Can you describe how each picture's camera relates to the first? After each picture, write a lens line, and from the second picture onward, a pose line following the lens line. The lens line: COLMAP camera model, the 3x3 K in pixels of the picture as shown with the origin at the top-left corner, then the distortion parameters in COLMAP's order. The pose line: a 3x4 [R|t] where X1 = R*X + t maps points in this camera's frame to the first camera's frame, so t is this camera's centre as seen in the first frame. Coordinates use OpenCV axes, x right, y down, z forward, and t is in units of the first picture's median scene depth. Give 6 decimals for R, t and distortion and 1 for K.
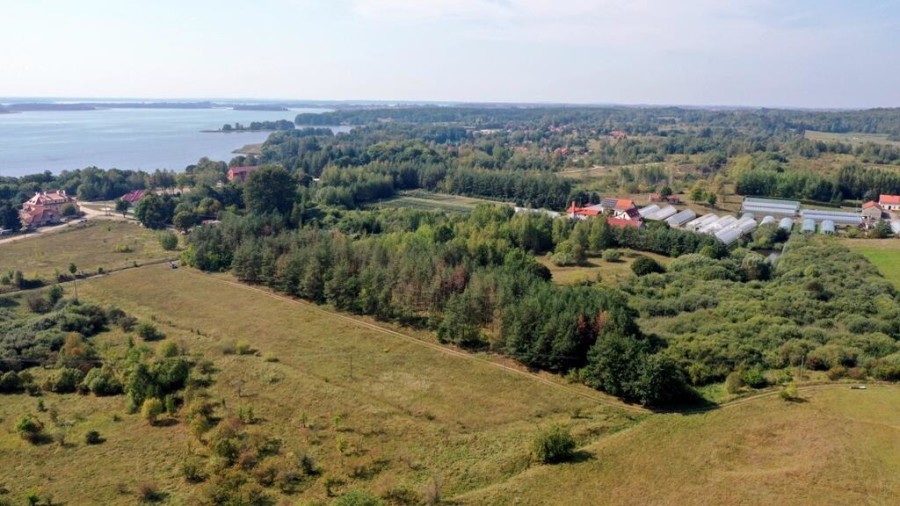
lens RADIAL K [[690.0, 0, 450.6], [0, 690.0, 251.3], [0, 0, 1]] dist [0.004371, 0.006112]
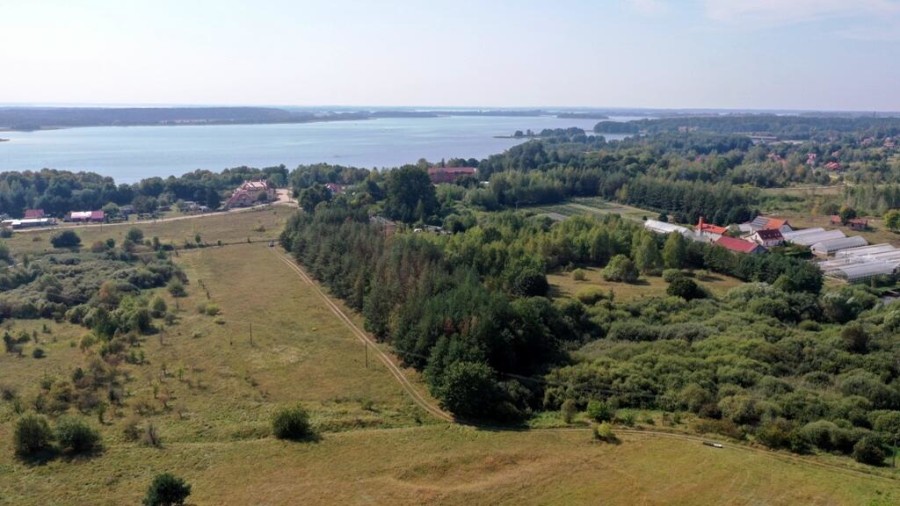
lens RADIAL K [[690.0, 0, 452.5], [0, 690.0, 254.5], [0, 0, 1]] dist [0.004371, 0.006112]
pose [[0.899442, 0.090666, -0.427531, 0.273539], [-0.093783, 0.995497, 0.013813, -0.004957], [0.426859, 0.027672, 0.903895, 0.048347]]
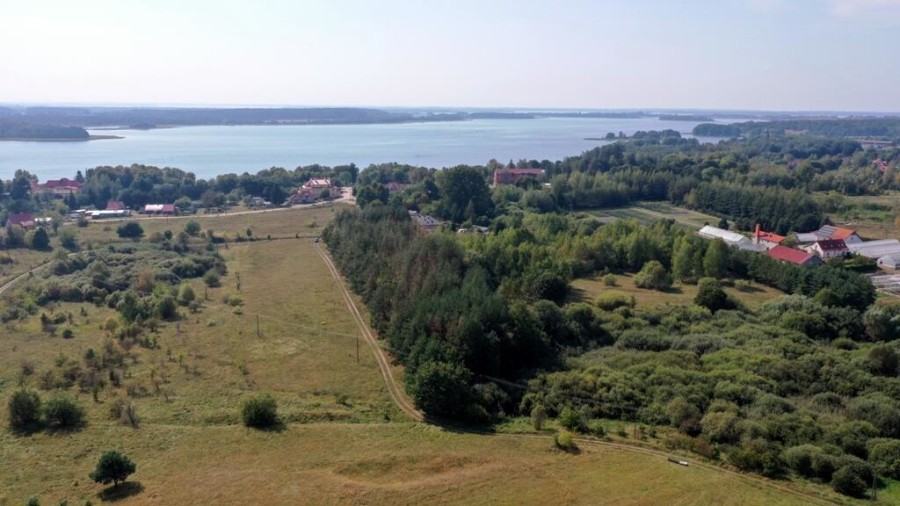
lens RADIAL K [[690.0, 0, 454.1], [0, 690.0, 255.2], [0, 0, 1]] dist [0.004371, 0.006112]
pose [[0.831249, 0.118036, -0.543224, 0.331044], [-0.122769, 0.992049, 0.027697, -0.011280], [0.542174, 0.043668, 0.839131, 0.081940]]
